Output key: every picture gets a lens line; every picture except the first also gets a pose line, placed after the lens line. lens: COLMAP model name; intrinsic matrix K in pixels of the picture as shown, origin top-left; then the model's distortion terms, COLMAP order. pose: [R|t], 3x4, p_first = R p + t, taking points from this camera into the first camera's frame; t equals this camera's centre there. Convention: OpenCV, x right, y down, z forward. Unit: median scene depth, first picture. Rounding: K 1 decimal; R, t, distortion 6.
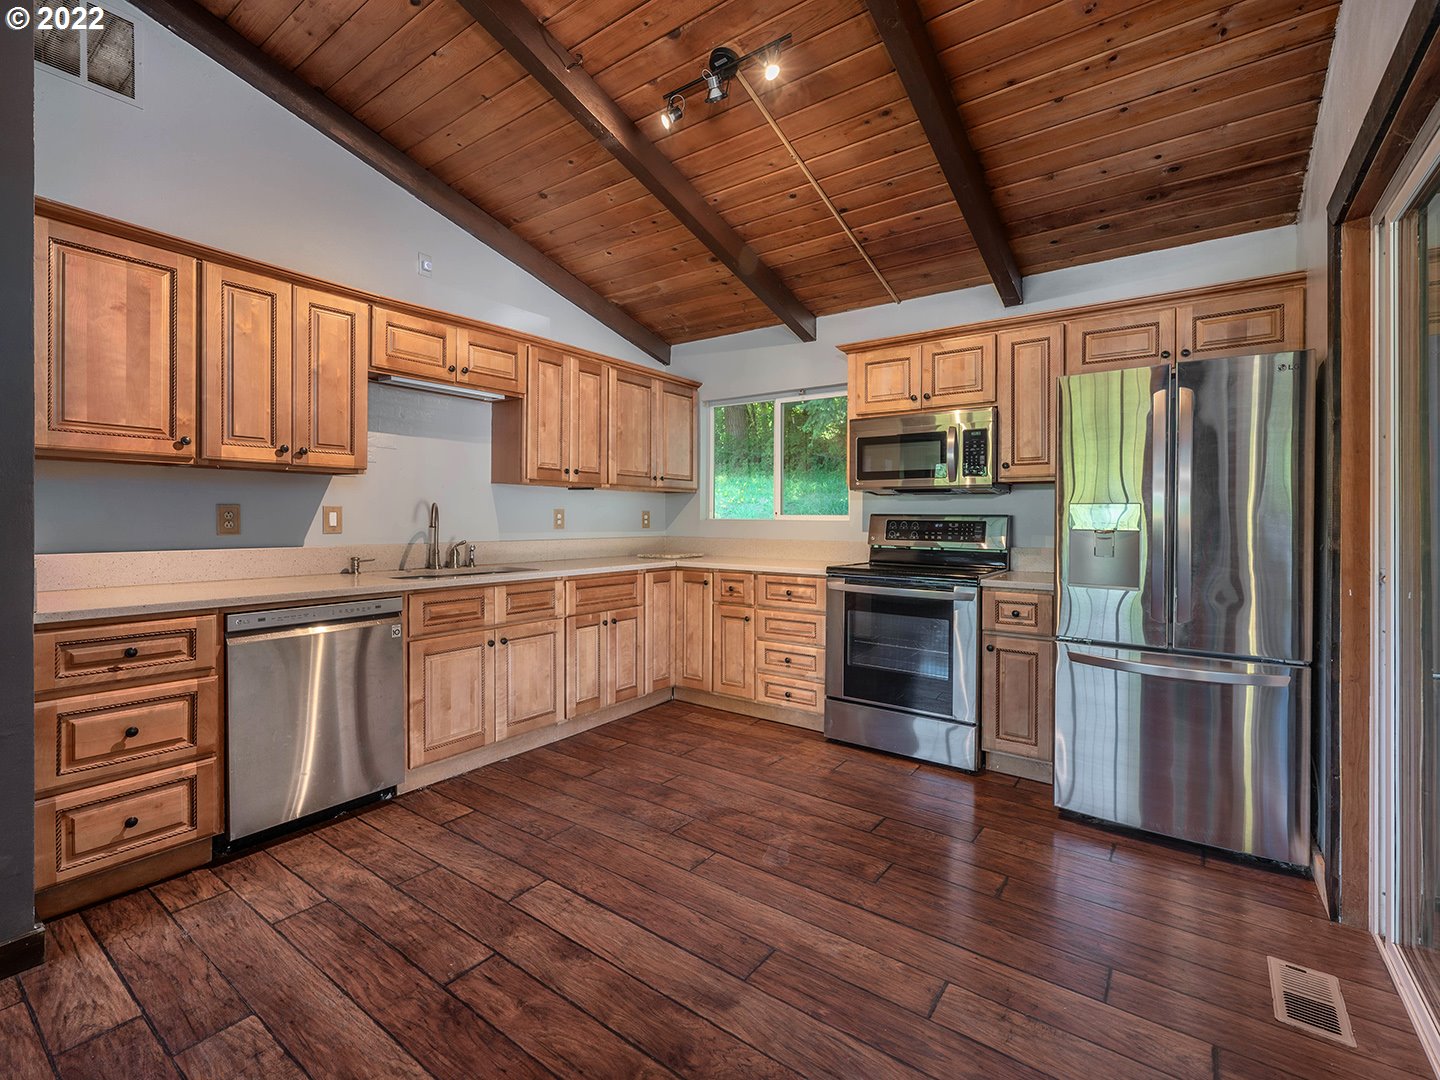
lens RADIAL K [[663.9, 0, 710.4], [0, 663.9, 522.4], [0, 0, 1]] dist [-0.000932, 0.000223]
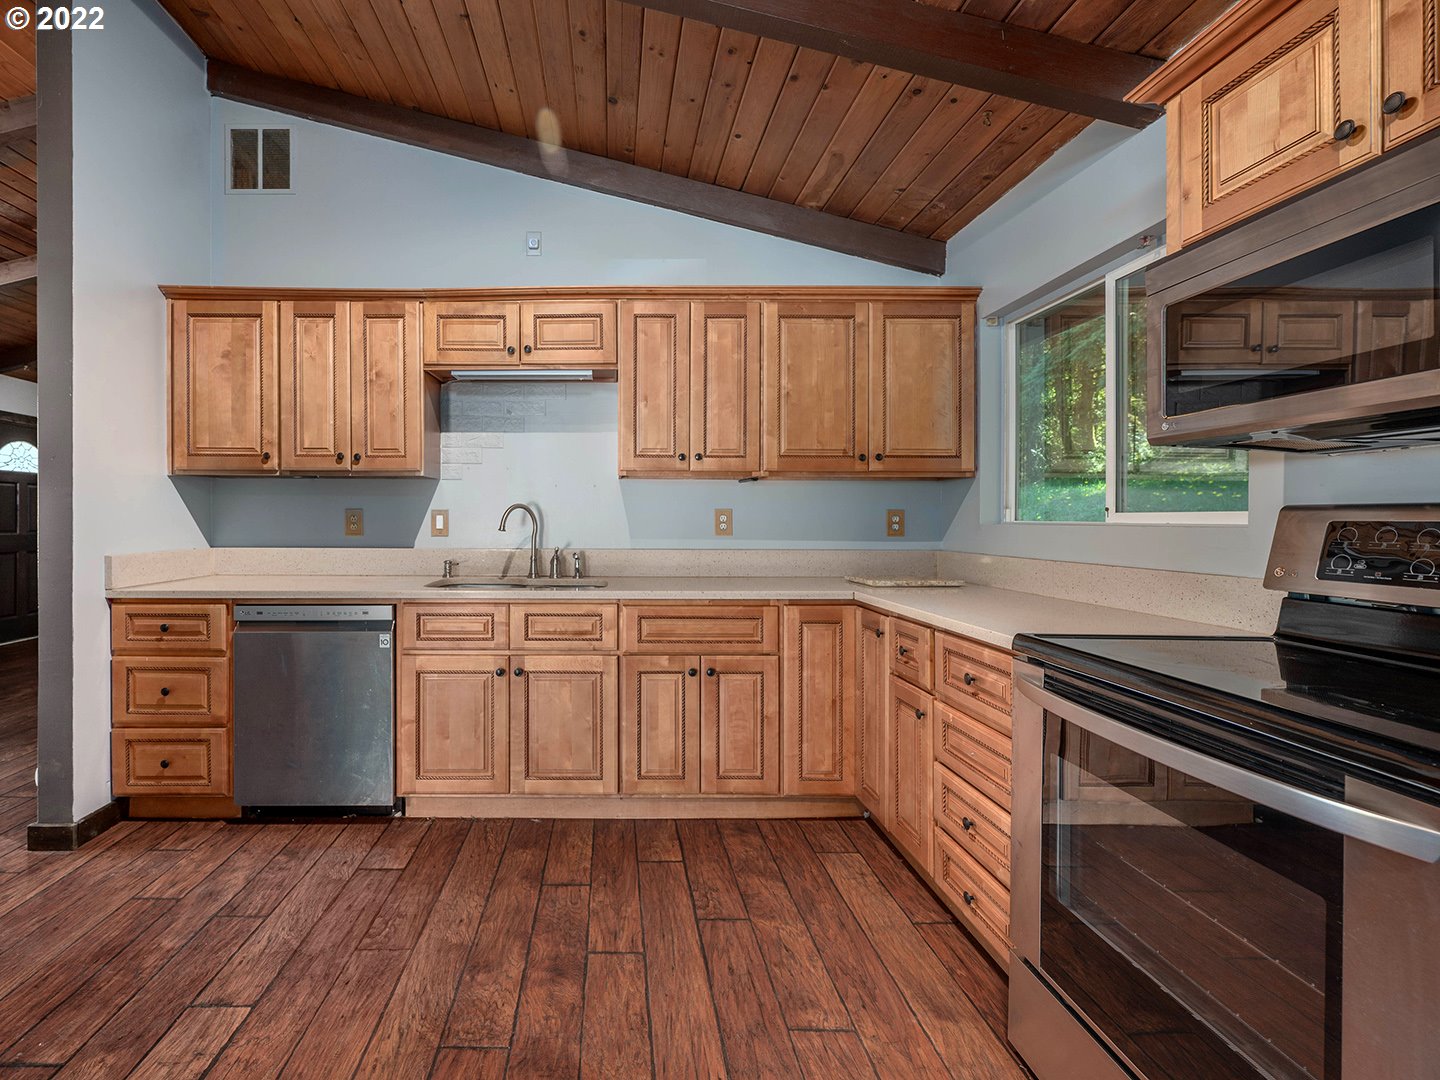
lens RADIAL K [[663.9, 0, 710.4], [0, 663.9, 522.4], [0, 0, 1]] dist [-0.000932, 0.000223]
pose [[0.585008, -0.001353, -0.811027, 0.427261], [-0.004884, 0.999975, -0.005191, -0.000847], [0.811013, 0.006998, 0.584986, 0.632856]]
